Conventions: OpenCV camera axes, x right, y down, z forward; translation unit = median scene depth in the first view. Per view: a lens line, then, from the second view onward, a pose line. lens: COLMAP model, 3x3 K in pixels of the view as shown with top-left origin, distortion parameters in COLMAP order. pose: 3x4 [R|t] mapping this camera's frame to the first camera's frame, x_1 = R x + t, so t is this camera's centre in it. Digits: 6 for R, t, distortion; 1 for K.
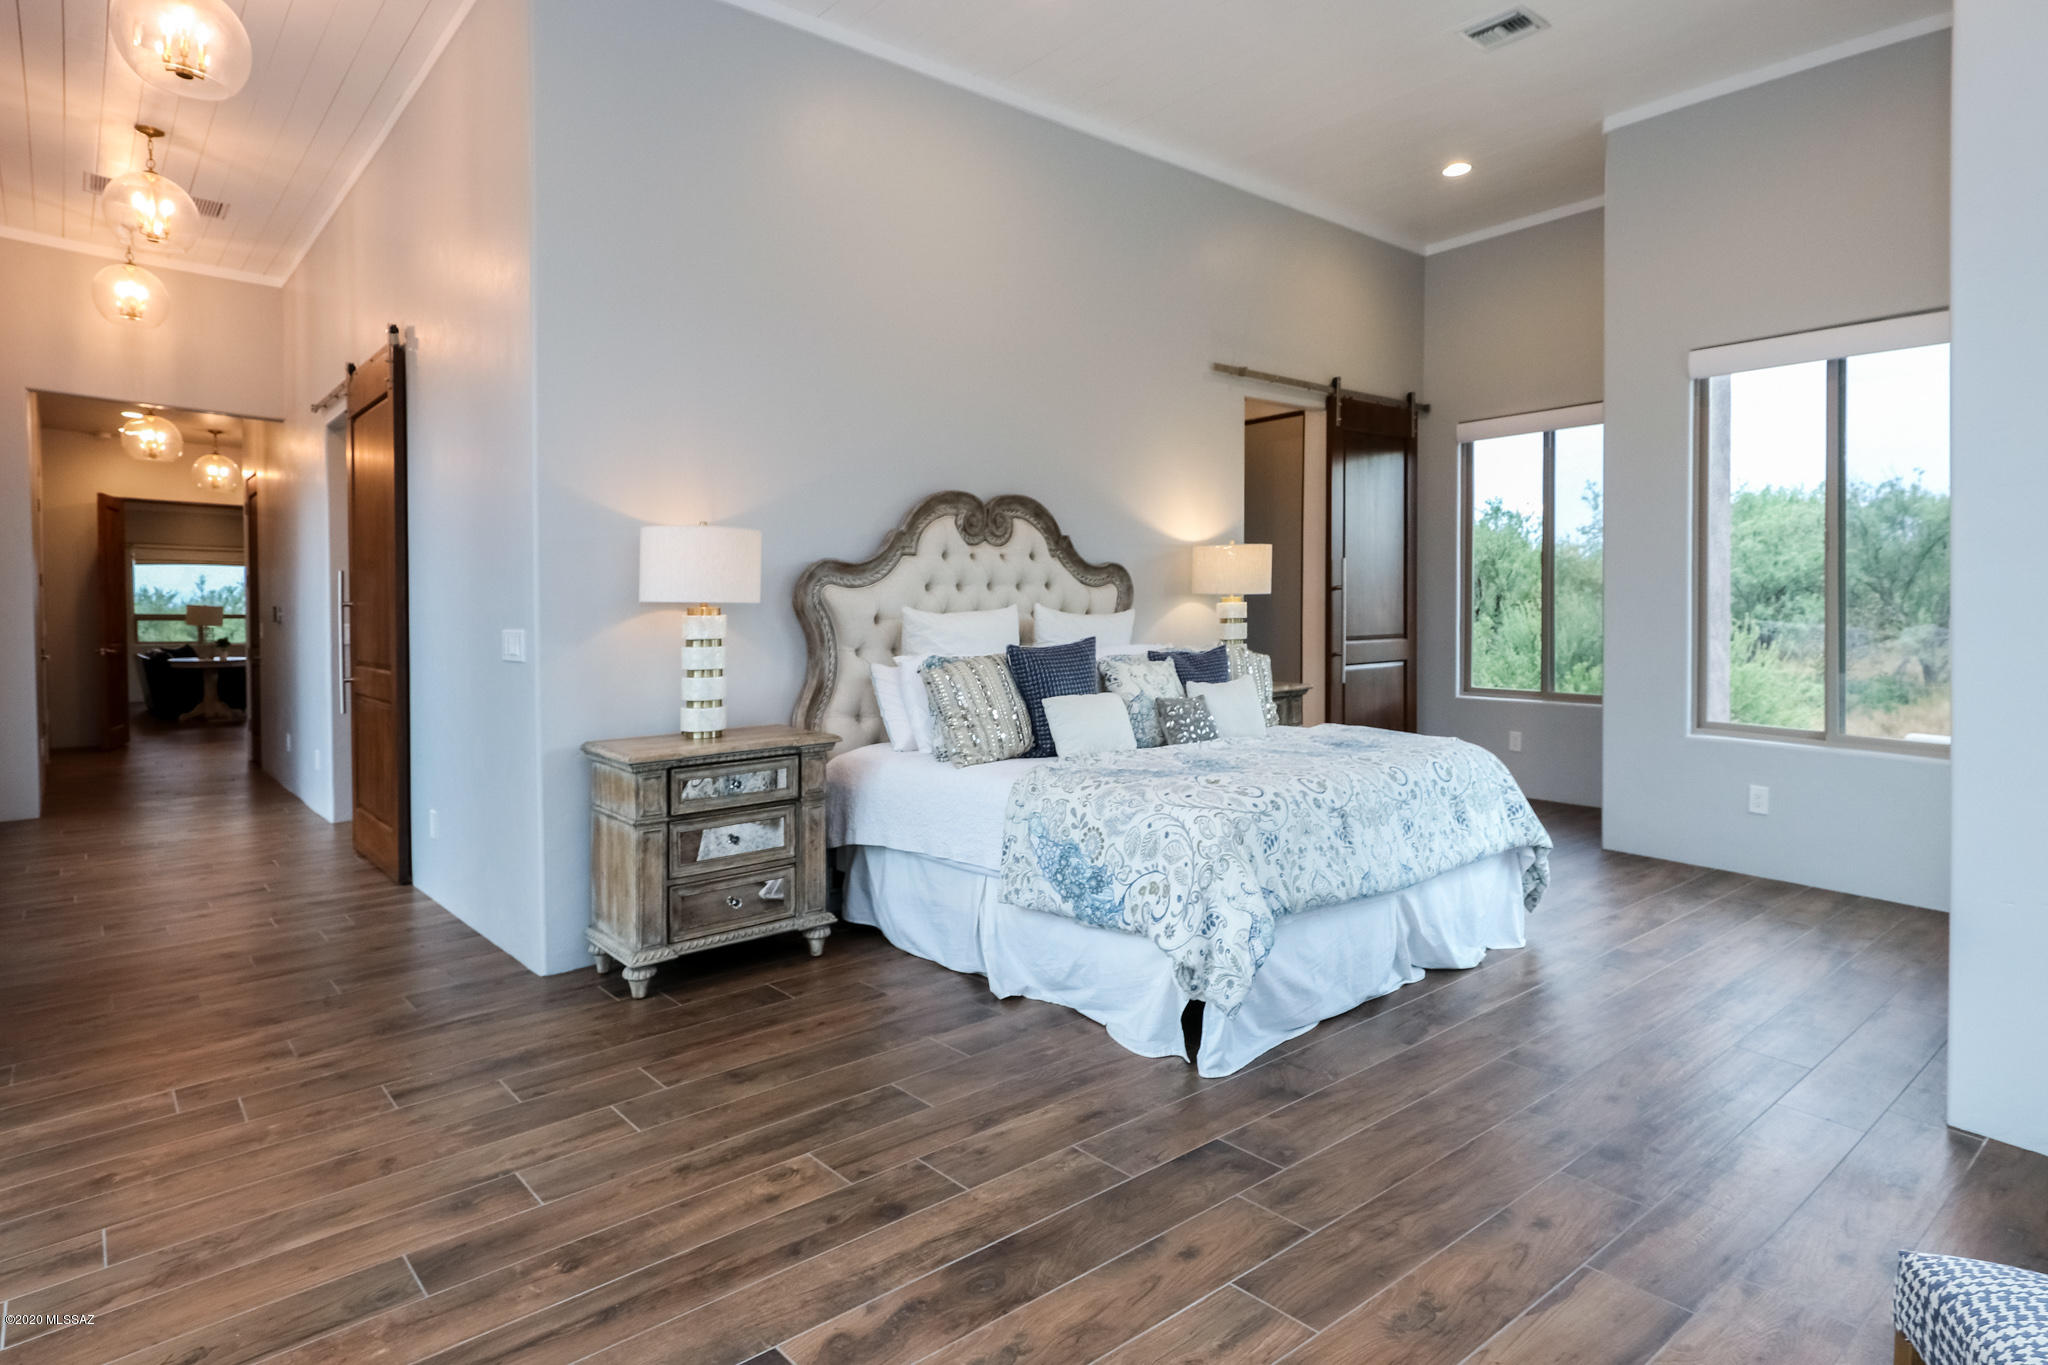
lens RADIAL K [[1206.2, 0, 1041.8], [0, 1206.2, 616.7], [0, 0, 1]] dist [0.036511, -0.002476]
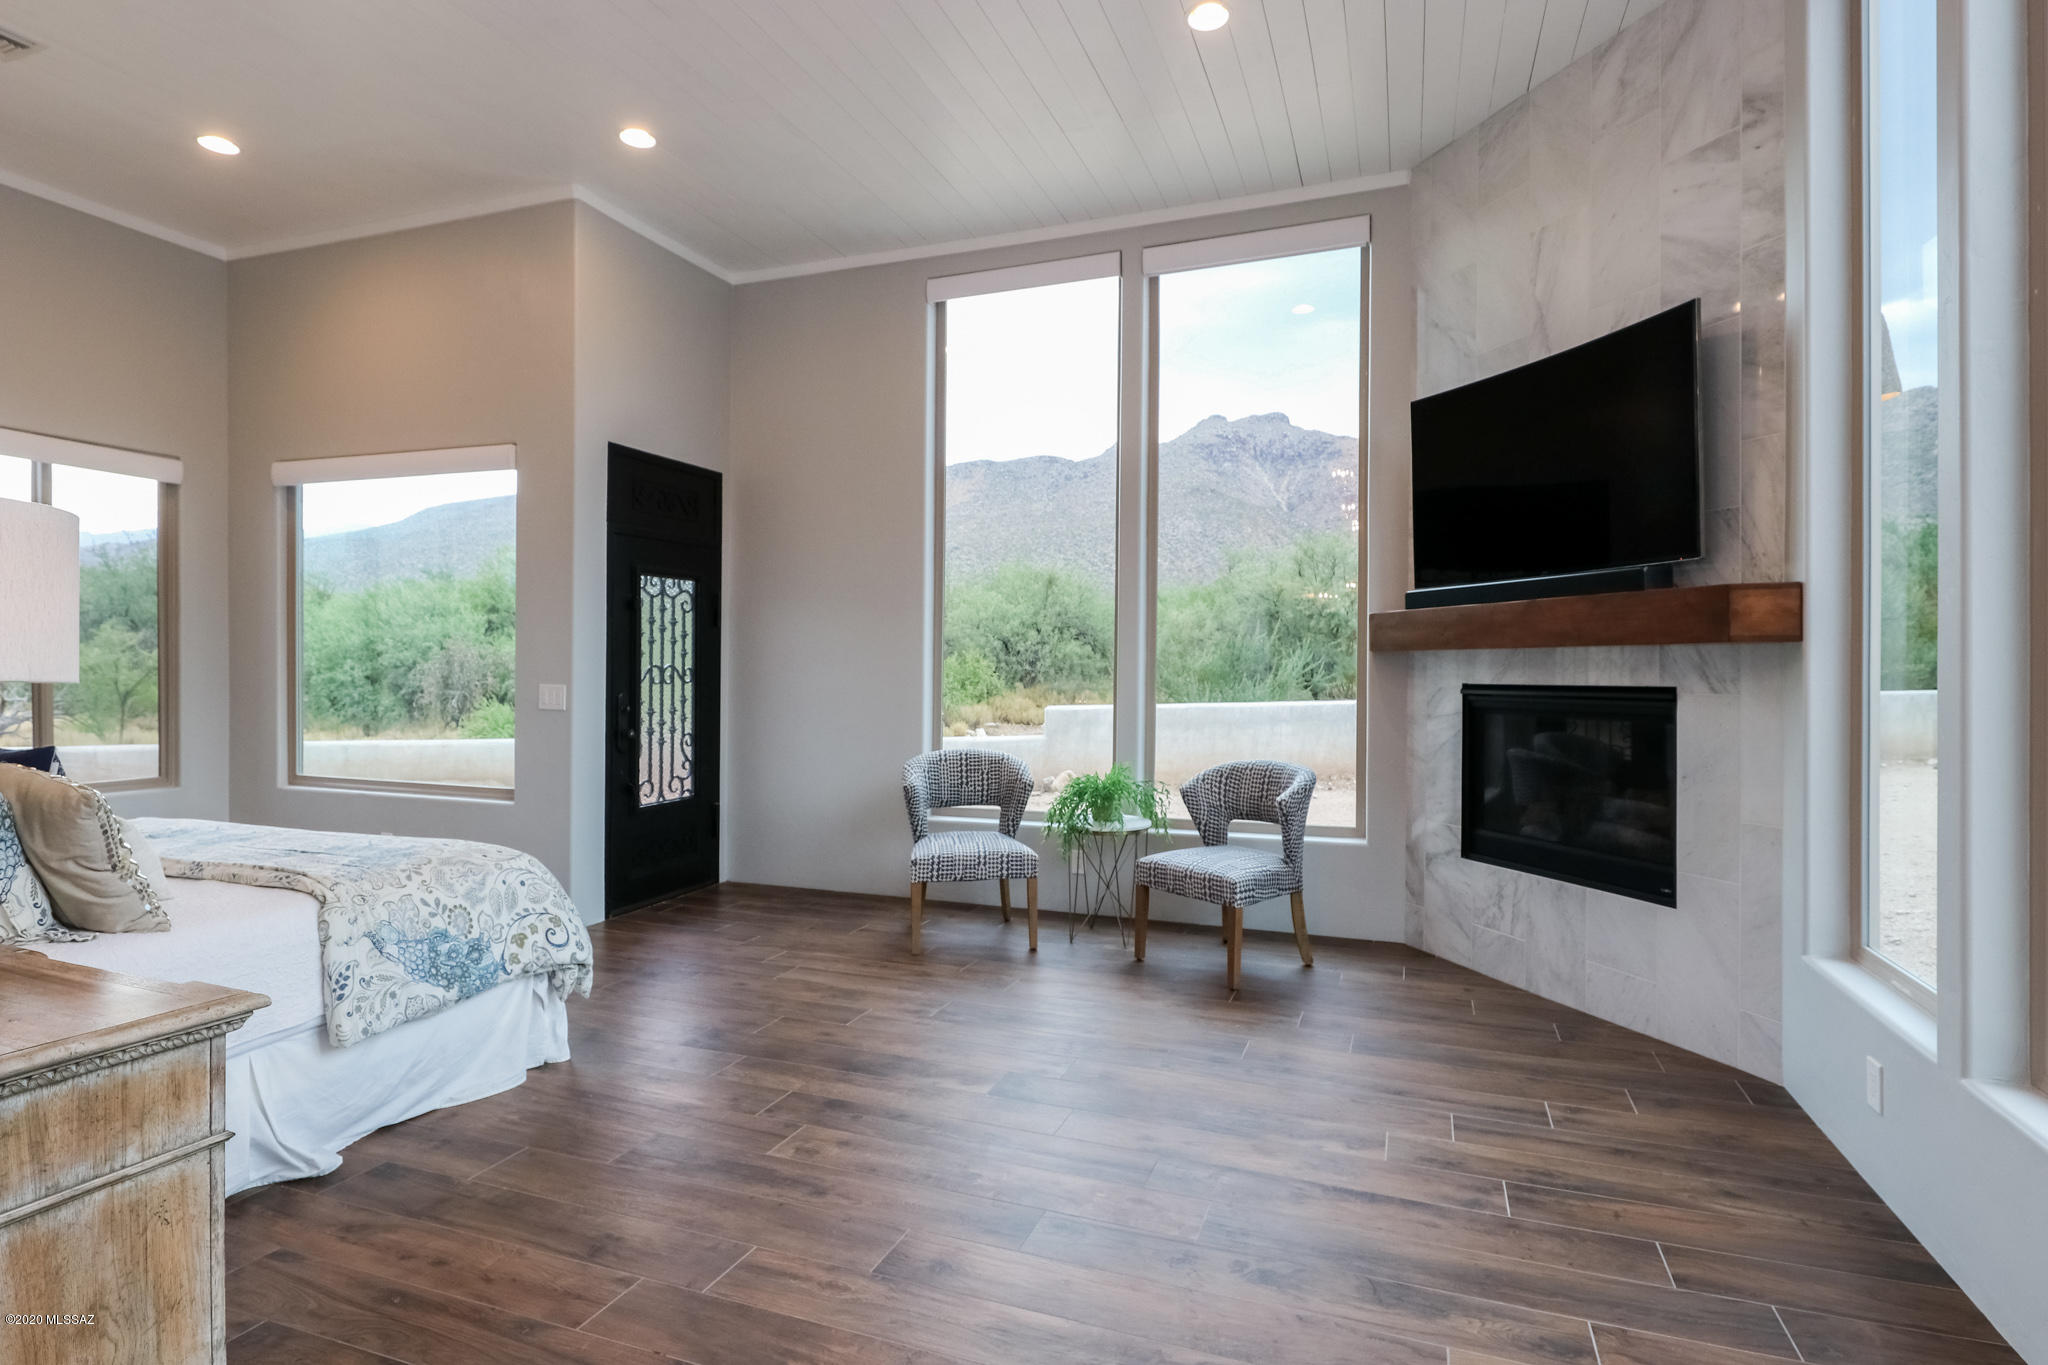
lens RADIAL K [[1082.5, 0, 1021.0], [0, 1082.5, 676.8], [0, 0, 1]] dist [0.017505, -0.010226]
pose [[-0.490996, 0.003001, 0.871156, -1.203238], [0.014976, 0.999875, 0.004996, -0.016255], [-0.871033, 0.015500, -0.490980, 1.274541]]
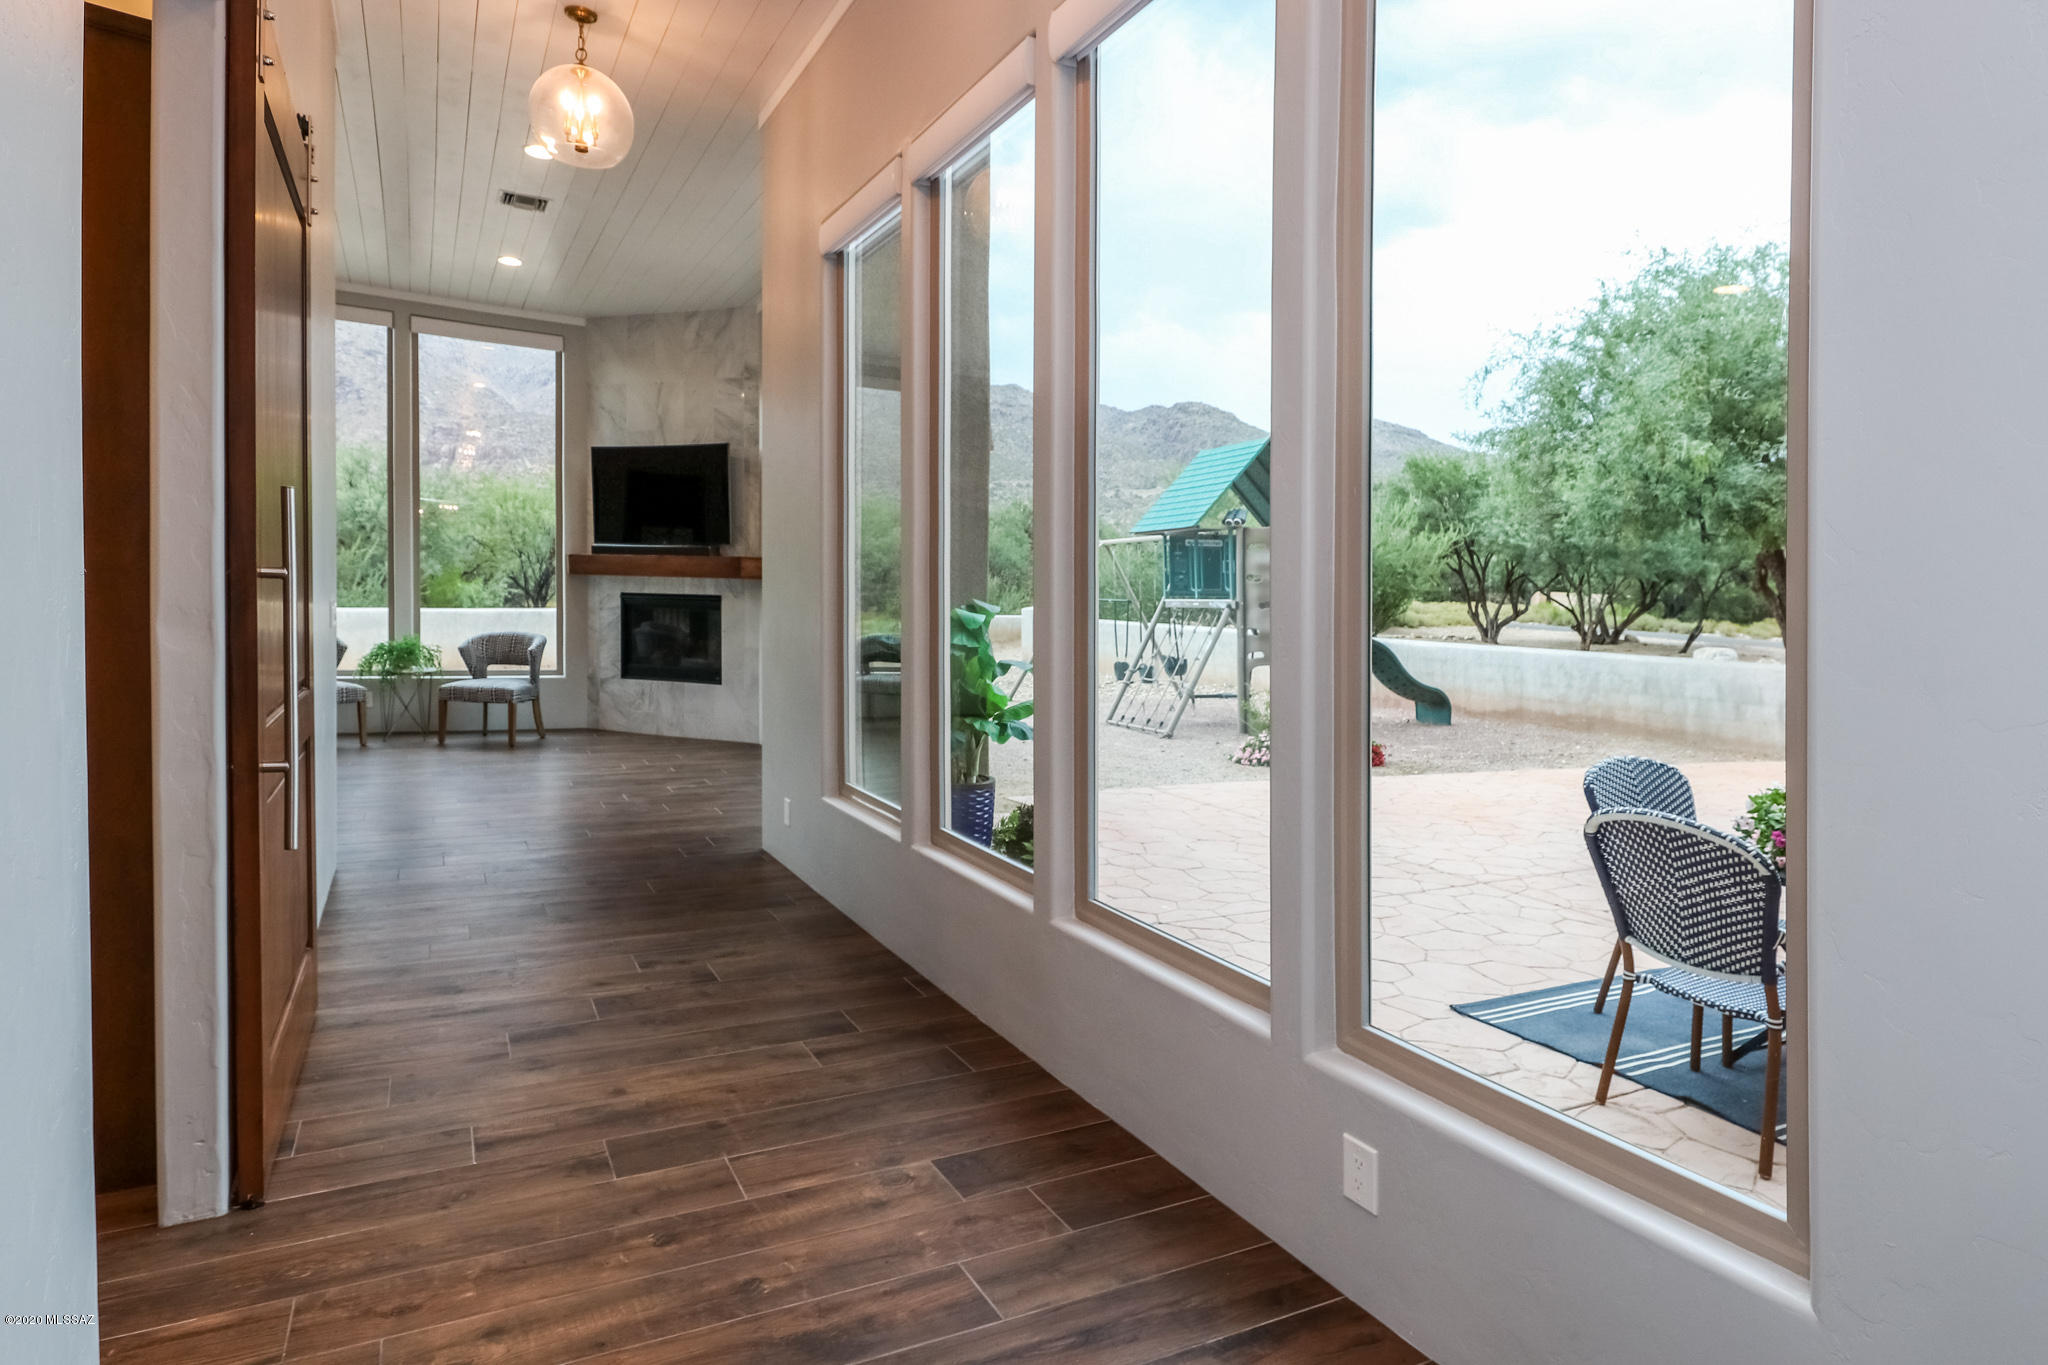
lens RADIAL K [[1082.5, 0, 1060.7], [0, 1082.5, 689.3], [0, 0, 1]] dist [0.017505, -0.010226]
pose [[-0.987928, -0.030957, 0.151786, -1.952258], [-0.018233, 0.996255, 0.084515, 0.002433], [-0.153834, 0.080727, -0.984794, 2.996424]]
